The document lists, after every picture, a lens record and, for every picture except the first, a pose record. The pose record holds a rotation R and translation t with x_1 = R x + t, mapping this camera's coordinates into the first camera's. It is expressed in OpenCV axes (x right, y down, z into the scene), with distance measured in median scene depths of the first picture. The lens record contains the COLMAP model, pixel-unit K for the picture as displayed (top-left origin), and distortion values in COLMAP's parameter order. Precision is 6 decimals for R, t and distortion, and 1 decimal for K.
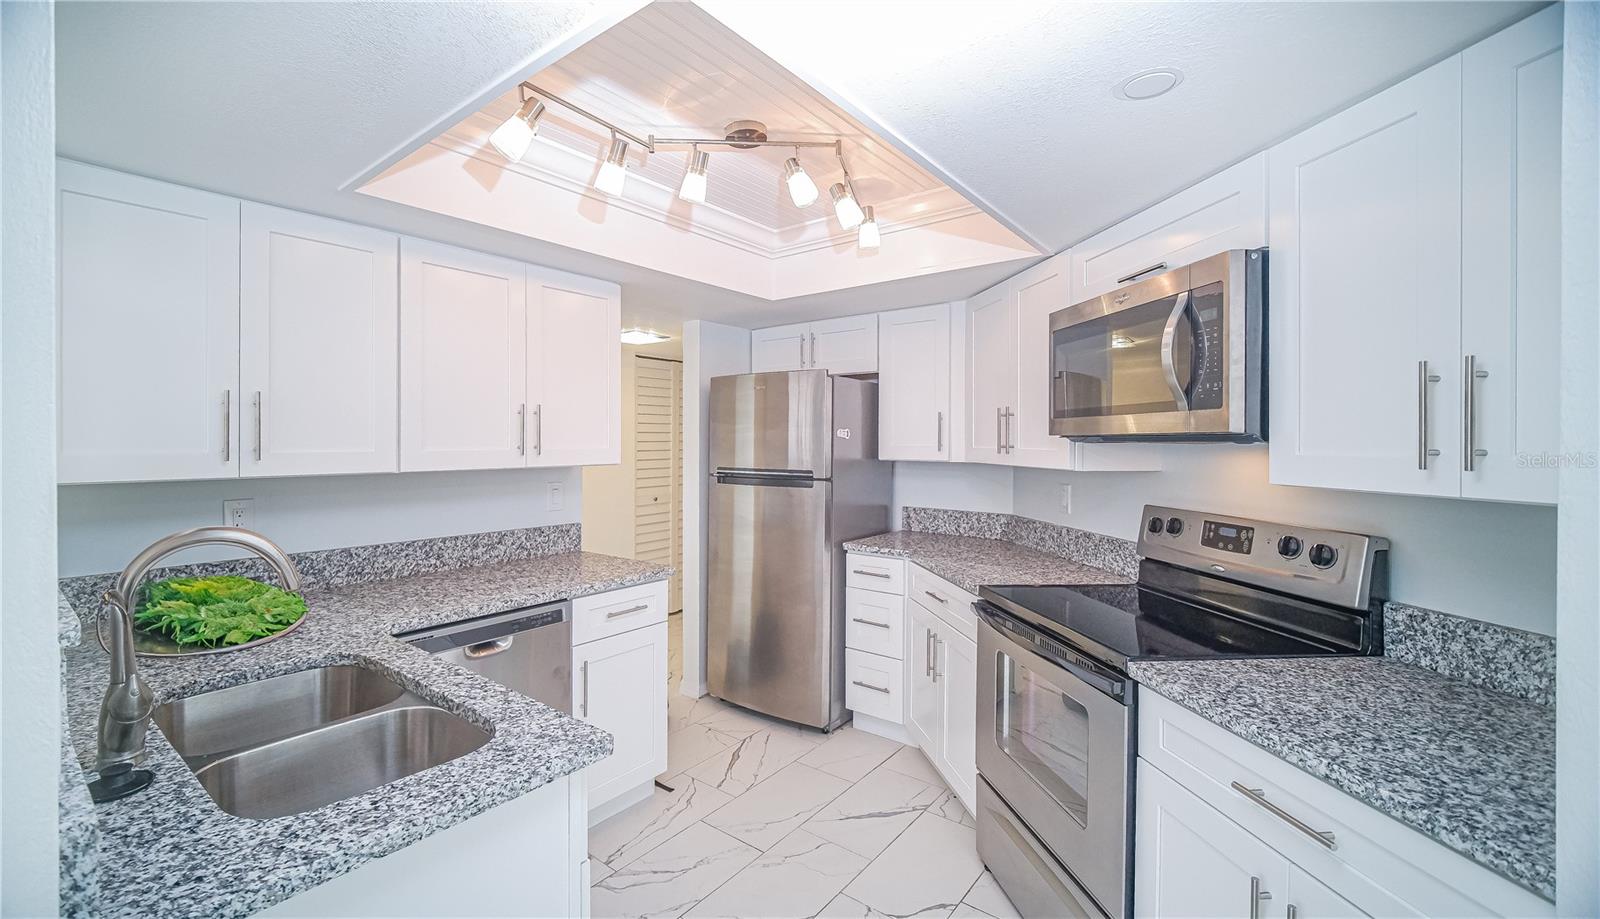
lens RADIAL K [[666.2, 0, 735.2], [0, 666.2, 443.5], [0, 0, 1]] dist [-0.002636, -0.000371]
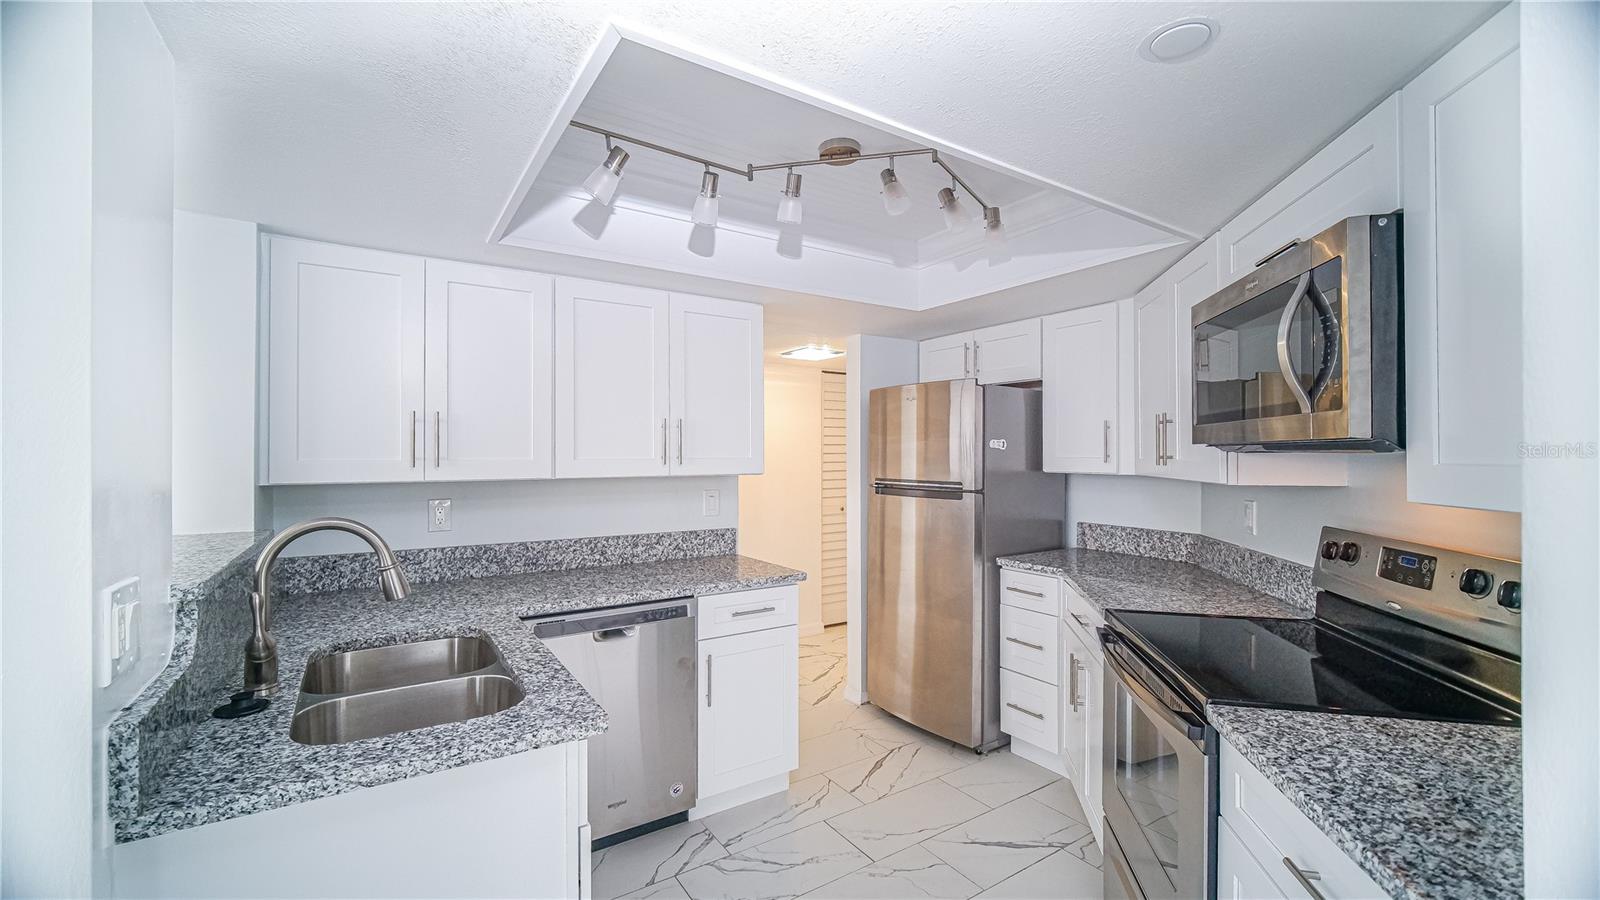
lens RADIAL K [[649.0, 0, 793.1], [0, 649.0, 450.4], [0, 0, 1]] dist [-0.003570, -0.000108]
pose [[0.959604, -0.002084, -0.281346, 0.210858], [-0.000399, 0.999961, -0.008767, 0.003792], [0.281353, 0.008525, 0.959566, 0.025090]]
